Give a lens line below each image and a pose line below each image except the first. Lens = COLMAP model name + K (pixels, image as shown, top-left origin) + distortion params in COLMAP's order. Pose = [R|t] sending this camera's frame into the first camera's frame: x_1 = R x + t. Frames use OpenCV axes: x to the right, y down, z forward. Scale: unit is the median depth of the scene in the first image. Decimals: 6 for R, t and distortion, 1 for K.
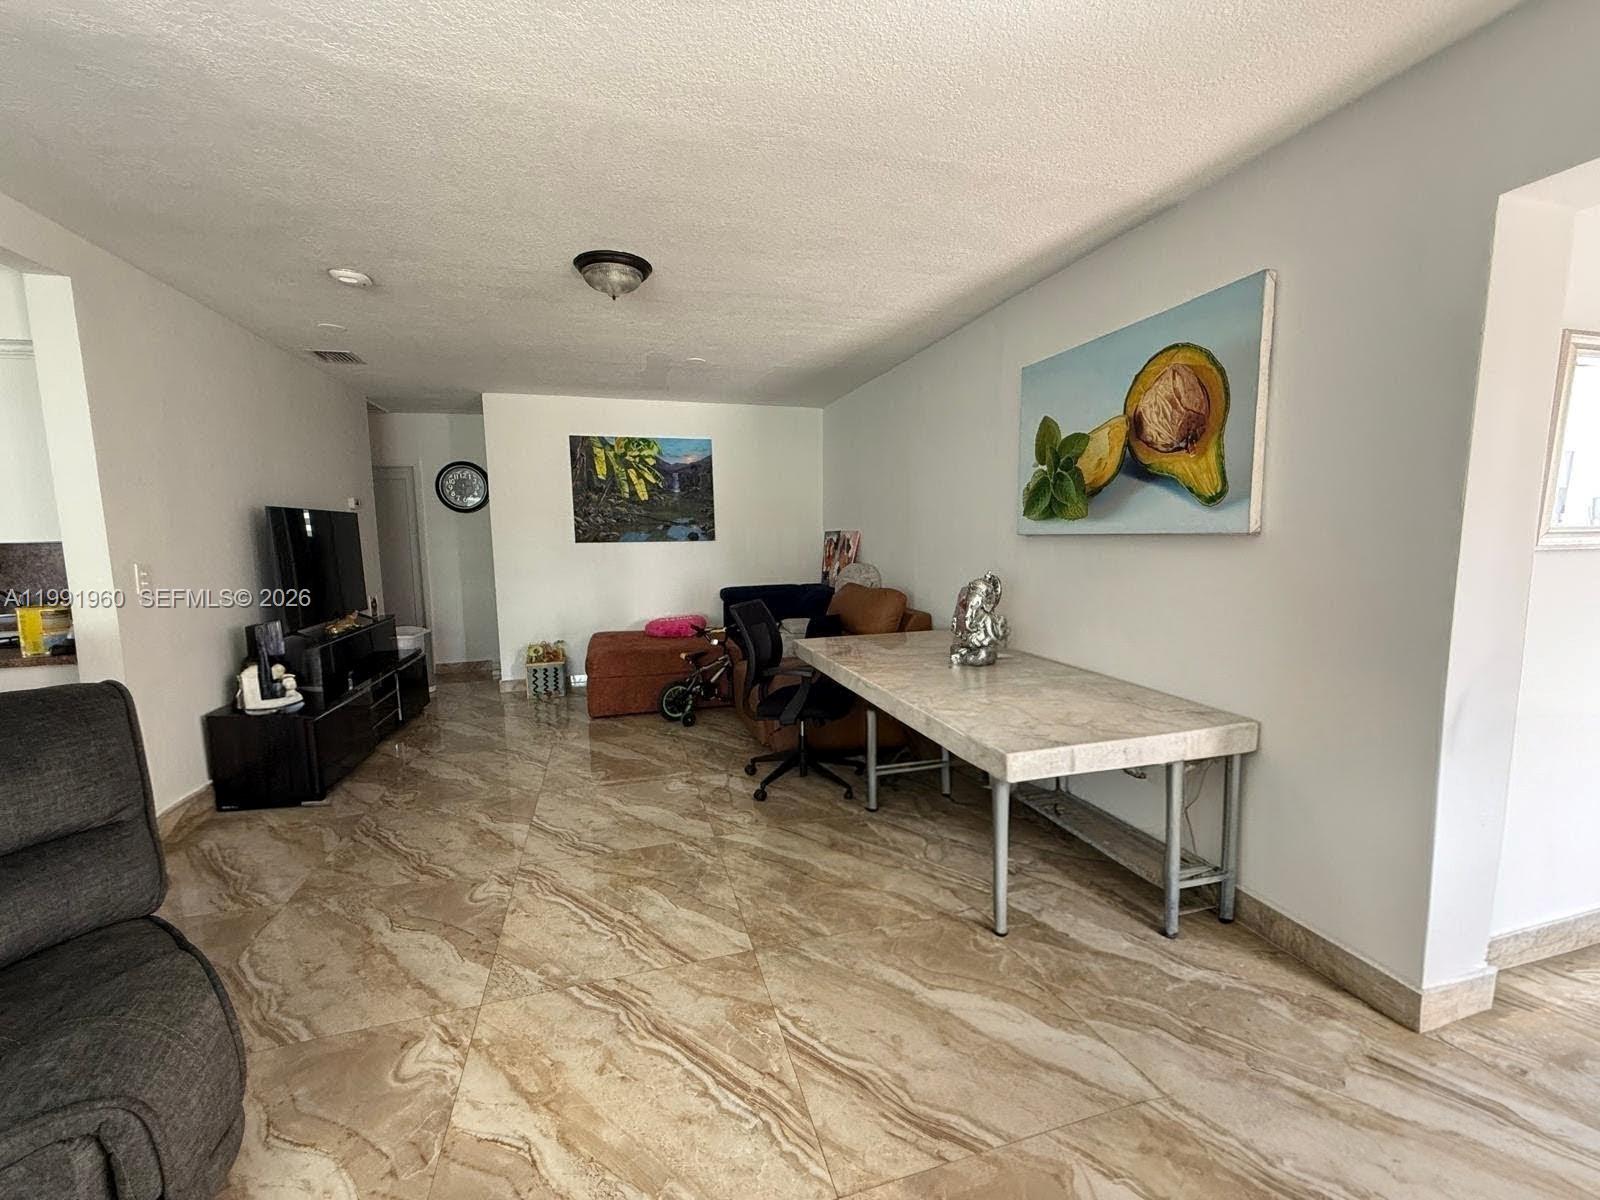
lens RADIAL K [[634.1, 0, 791.6], [0, 634.1, 603.1], [0, 0, 1]] dist [0.000207, 0.000519]
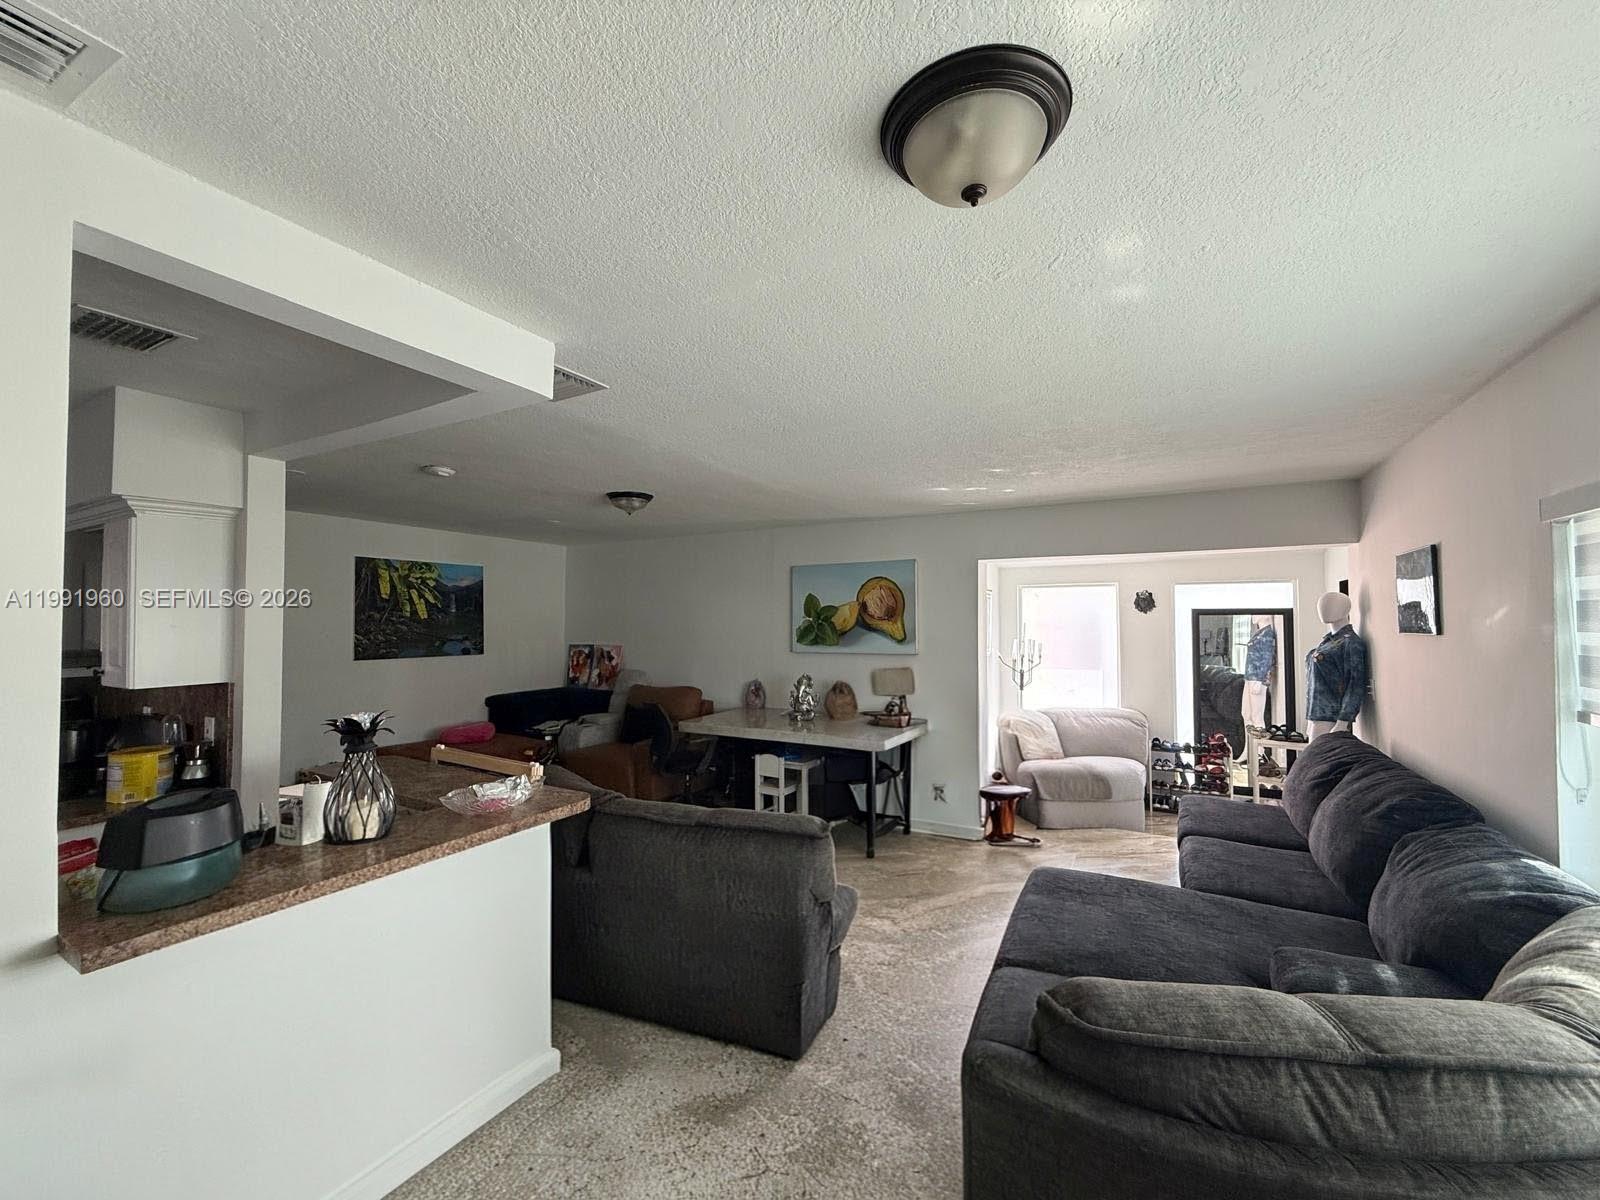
lens RADIAL K [[634.1, 0, 791.6], [0, 634.1, 603.1], [0, 0, 1]] dist [0.000207, 0.000519]
pose [[0.727390, 0.031931, 0.685481, -0.526143], [0.070387, 0.990177, -0.120814, -0.015184], [-0.682605, 0.136128, 0.717997, -0.201843]]
